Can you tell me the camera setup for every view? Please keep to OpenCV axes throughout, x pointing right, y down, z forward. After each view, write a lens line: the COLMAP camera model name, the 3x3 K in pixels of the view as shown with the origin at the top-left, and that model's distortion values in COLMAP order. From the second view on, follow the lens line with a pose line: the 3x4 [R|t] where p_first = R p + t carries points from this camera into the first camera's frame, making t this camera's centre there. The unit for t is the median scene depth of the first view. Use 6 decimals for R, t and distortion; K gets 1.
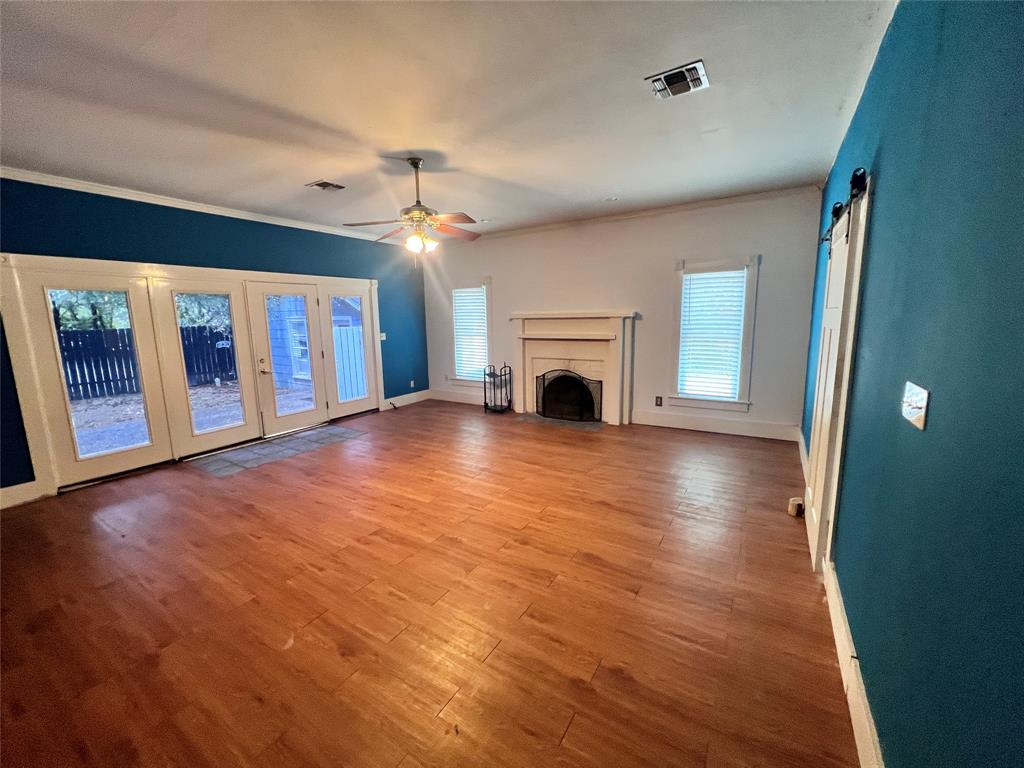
lens RADIAL K [[410.3, 0, 509.6], [0, 410.3, 382.3], [0, 0, 1]] dist [-0.003887, 0.000374]
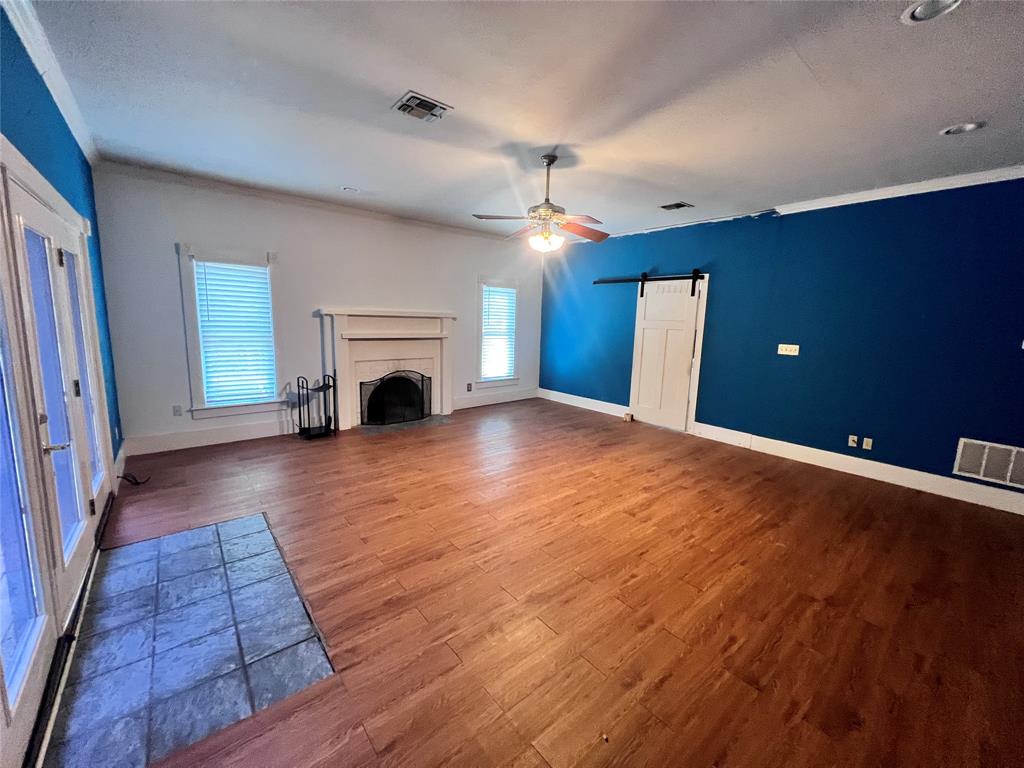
lens RADIAL K [[410.3, 0, 514.9], [0, 410.3, 382.0], [0, 0, 1]] dist [-0.003887, 0.000374]
pose [[0.300897, -0.120113, 0.946062, -0.809421], [0.116807, 0.989209, 0.088440, -0.067160], [-0.946476, 0.083896, 0.311680, 0.525963]]
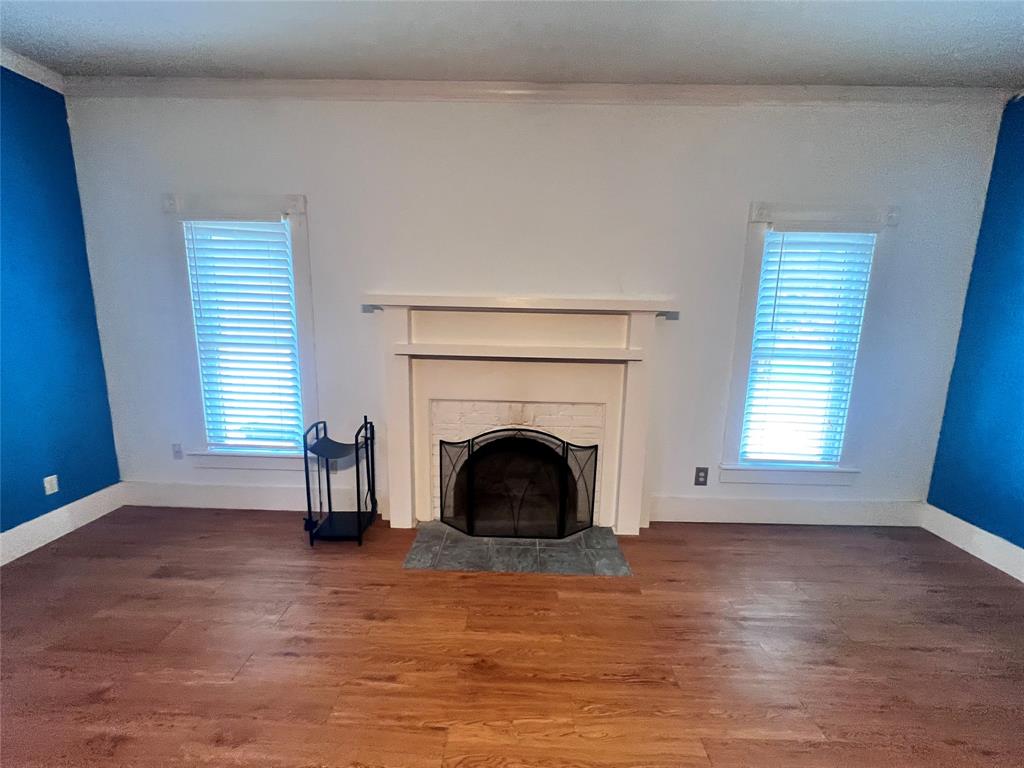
lens RADIAL K [[412.0, 0, 510.3], [0, 412.0, 382.0], [0, 0, 1]] dist [-0.002541, 0.000269]
pose [[0.856071, -0.049500, 0.514483, -0.116132], [0.044393, 0.998767, 0.022226, -0.103820], [-0.514949, 0.003812, 0.857212, 0.727631]]
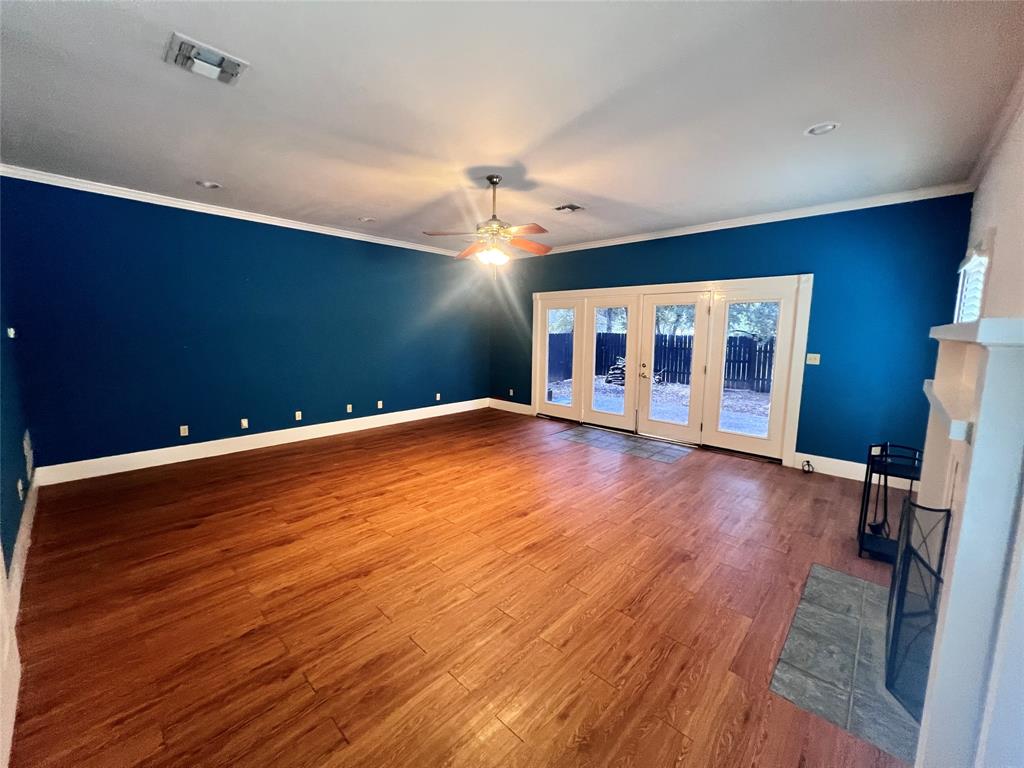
lens RADIAL K [[410.3, 0, 512.8], [0, 410.3, 382.9], [0, 0, 1]] dist [-0.003887, 0.000374]
pose [[-0.186207, 0.145178, -0.971725, 0.552604], [-0.166007, 0.970154, 0.176754, -0.145317], [0.968385, 0.194226, -0.156549, 0.846668]]
